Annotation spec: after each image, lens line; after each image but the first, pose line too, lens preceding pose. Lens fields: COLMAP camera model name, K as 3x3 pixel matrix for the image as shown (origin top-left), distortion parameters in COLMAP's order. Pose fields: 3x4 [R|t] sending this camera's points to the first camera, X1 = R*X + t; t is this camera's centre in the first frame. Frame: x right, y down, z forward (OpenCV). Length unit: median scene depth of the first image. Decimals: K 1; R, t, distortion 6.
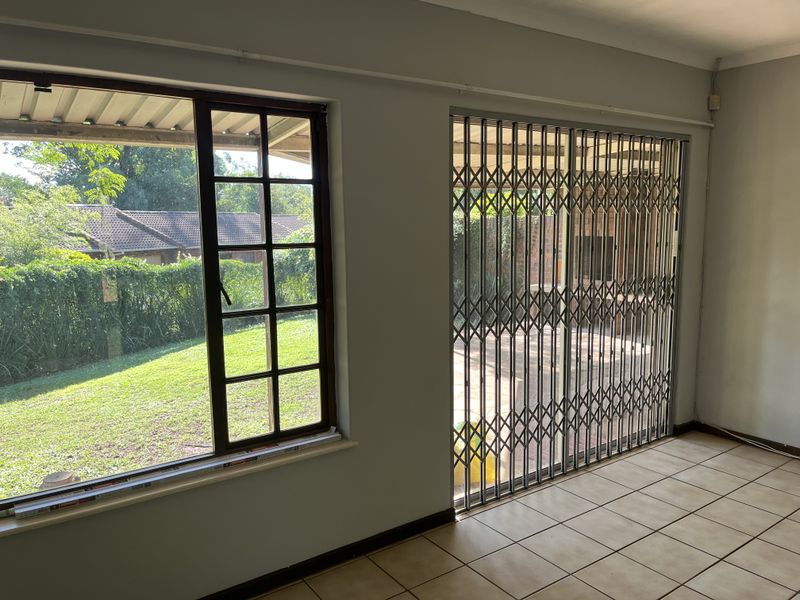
lens RADIAL K [[610.3, 0, 400.0], [0, 610.3, 300.0], [0, 0, 1]] dist [0.051965, -0.064454]
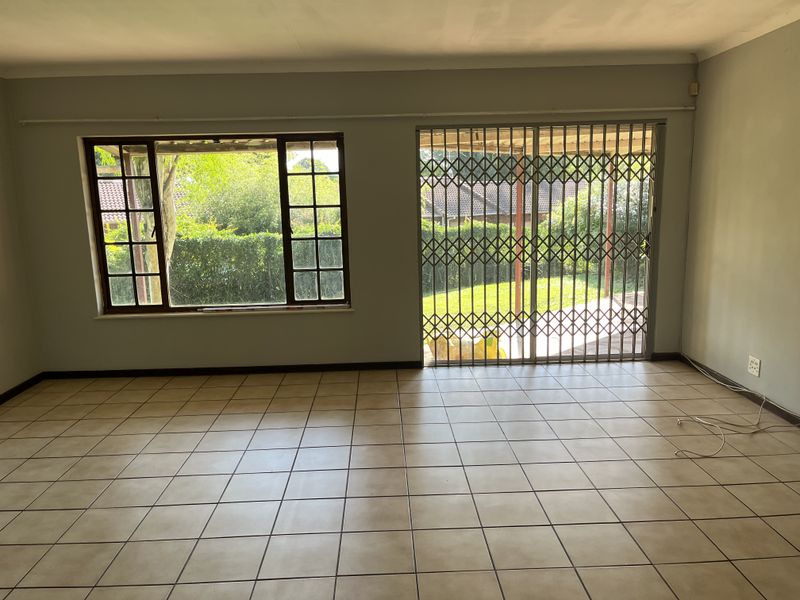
lens RADIAL K [[610.3, 0, 400.0], [0, 610.3, 300.0], [0, 0, 1]] dist [0.051965, -0.064454]
pose [[0.827834, 0.077983, -0.555527, 0.746962], [-0.057216, 0.996864, 0.054675, 0.060554], [0.558048, -0.013477, 0.829699, -0.339182]]
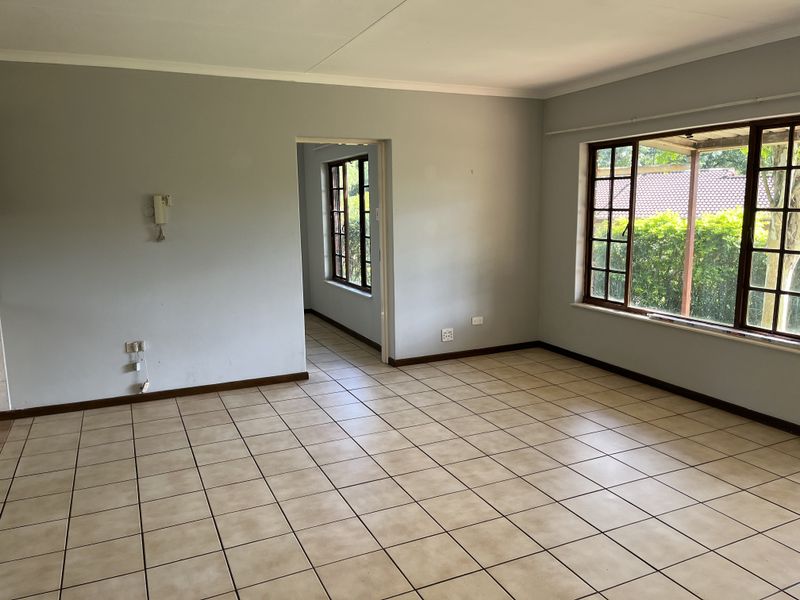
lens RADIAL K [[610.3, 0, 400.0], [0, 610.3, 300.0], [0, 0, 1]] dist [0.051965, -0.064454]
pose [[-0.184946, 0.157920, -0.969978, 0.975064], [-0.128093, 0.974711, 0.183114, -0.015683], [0.974365, 0.158113, -0.160040, 0.199347]]
